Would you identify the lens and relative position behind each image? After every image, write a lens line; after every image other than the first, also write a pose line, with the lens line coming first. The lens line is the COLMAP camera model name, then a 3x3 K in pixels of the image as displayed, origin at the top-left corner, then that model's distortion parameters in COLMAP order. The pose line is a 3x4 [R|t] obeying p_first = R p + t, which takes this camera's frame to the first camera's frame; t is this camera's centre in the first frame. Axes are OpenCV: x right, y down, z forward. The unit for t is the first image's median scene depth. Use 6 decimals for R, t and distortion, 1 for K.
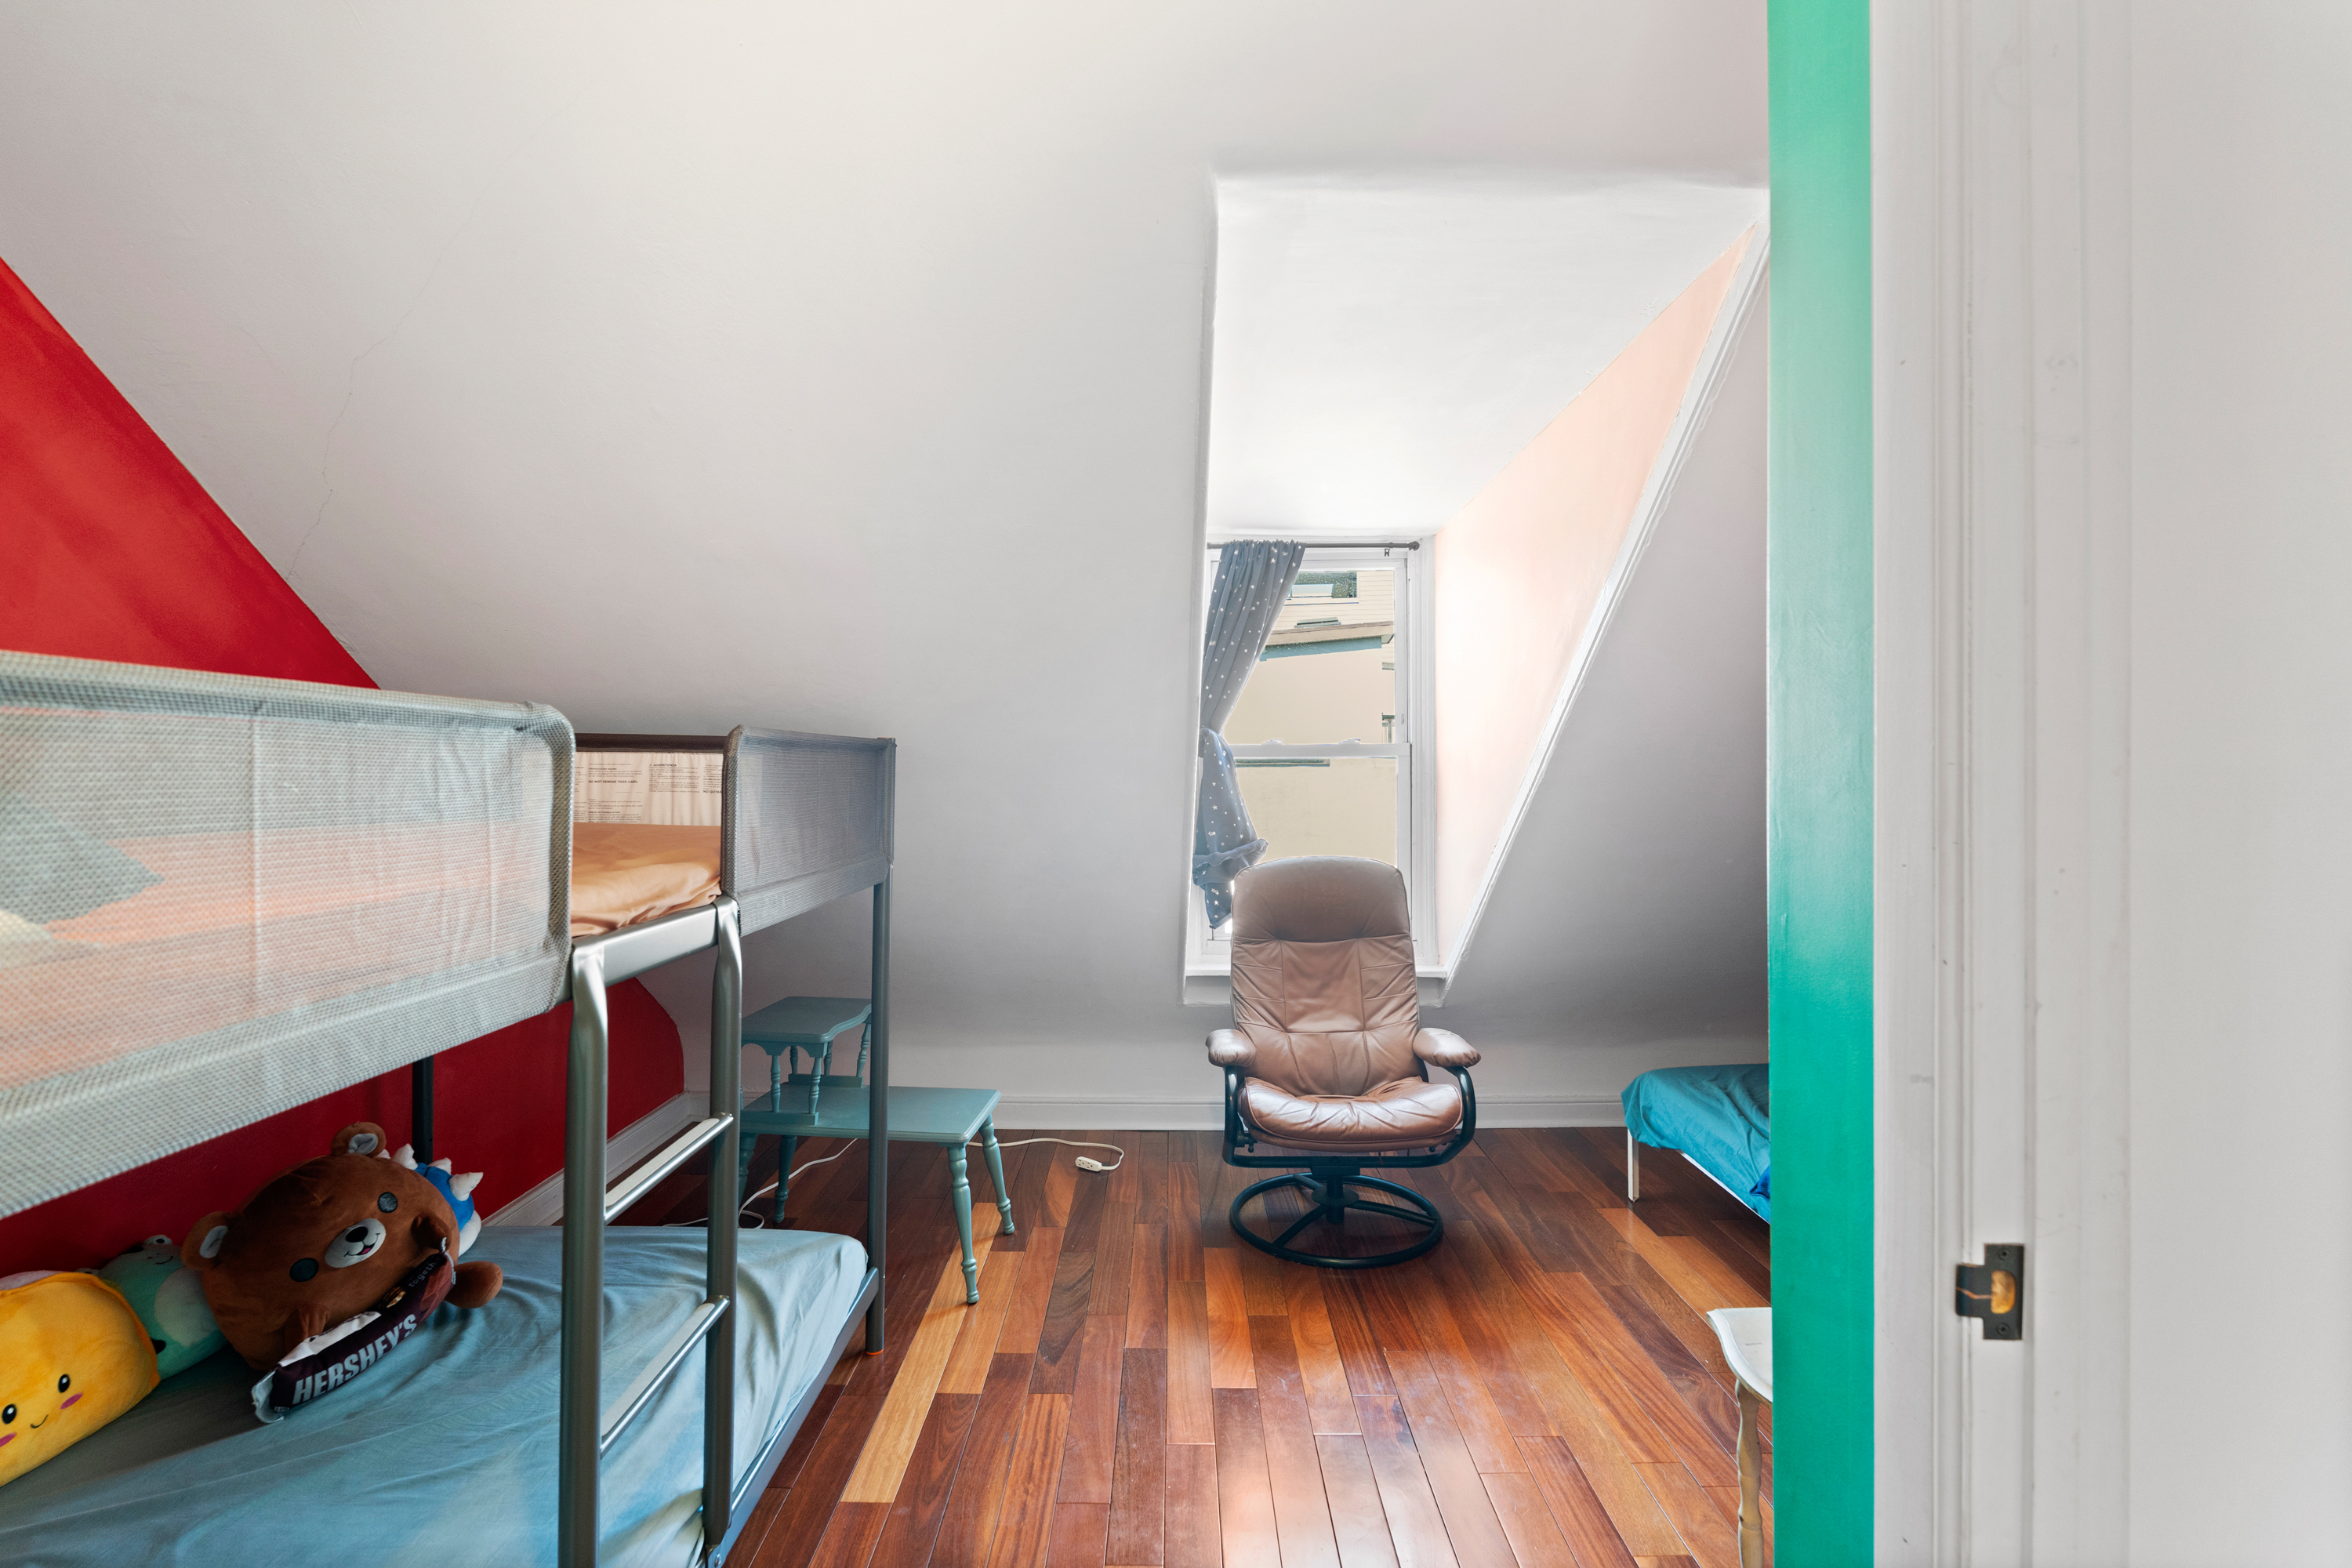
lens RADIAL K [[1064.6, 0, 1176.0], [0, 1064.6, 784.0], [0, 0, 1]] dist [0.000742, 0.000350]
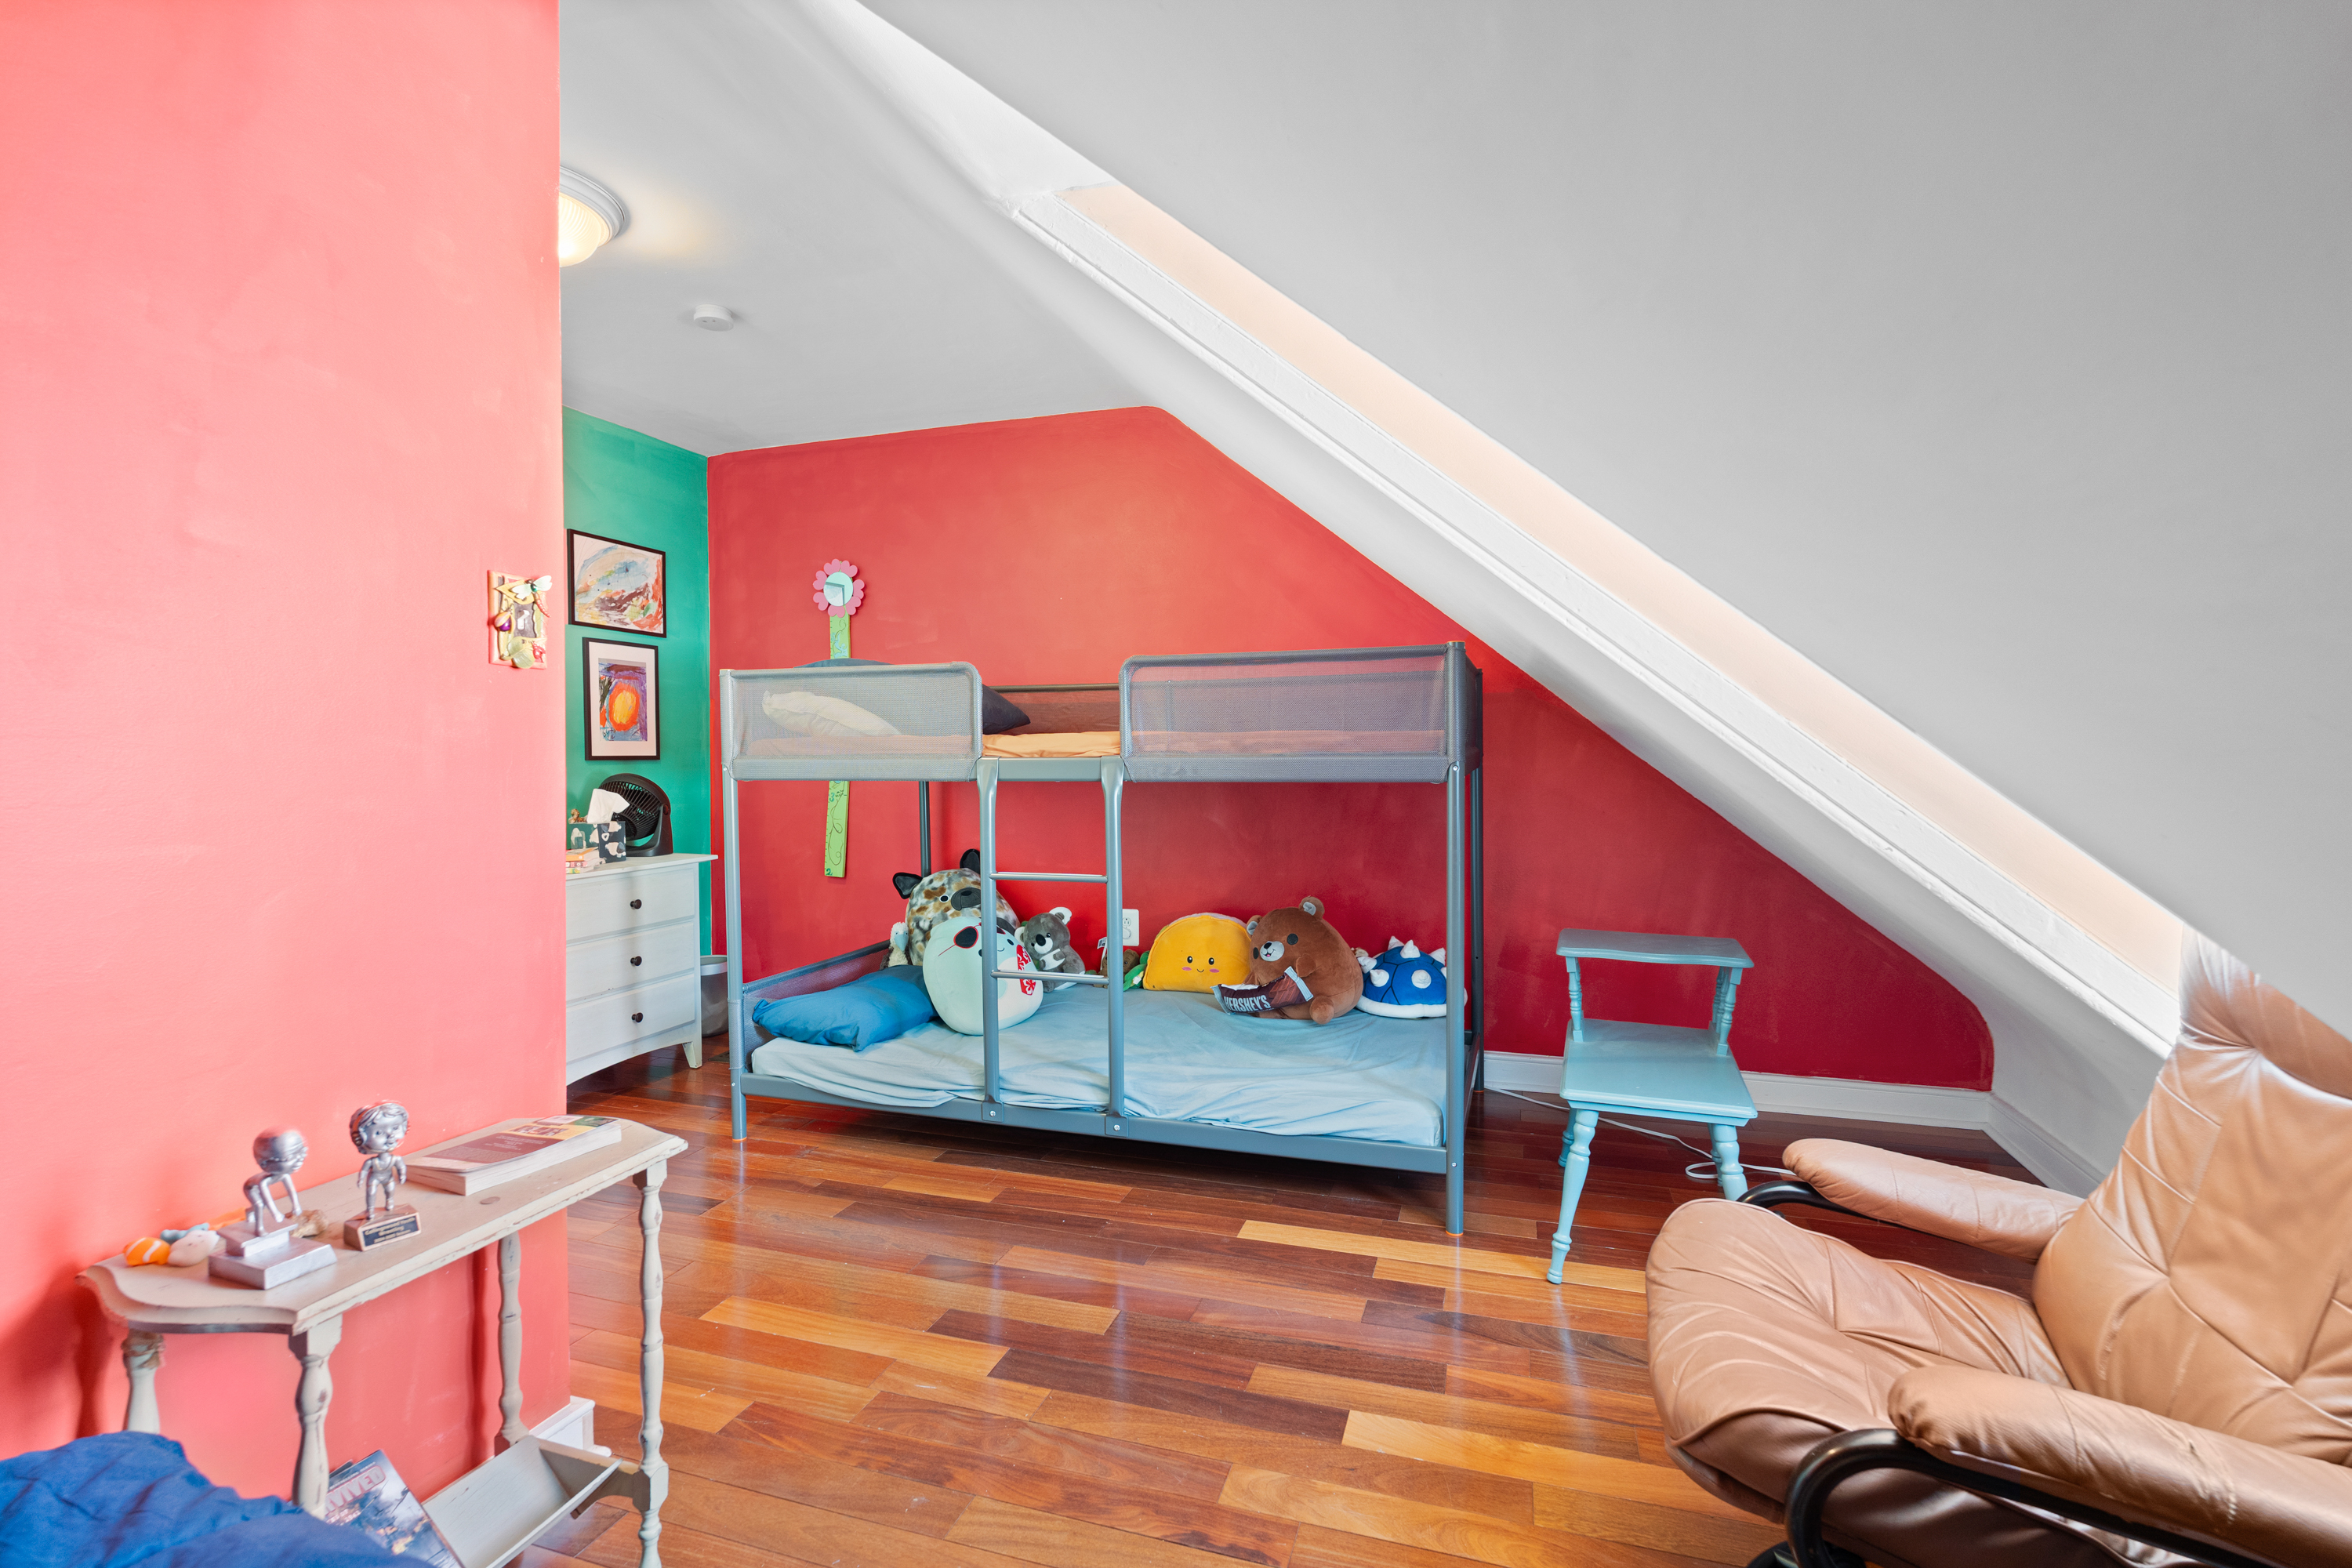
lens RADIAL K [[1064.6, 0, 1176.0], [0, 1064.6, 784.0], [0, 0, 1]] dist [0.000742, 0.000350]
pose [[-0.317081, 0.023299, -0.948112, 0.798889], [-0.004189, 0.999654, 0.025967, 0.065974], [0.948389, 0.012205, -0.316874, 1.082603]]
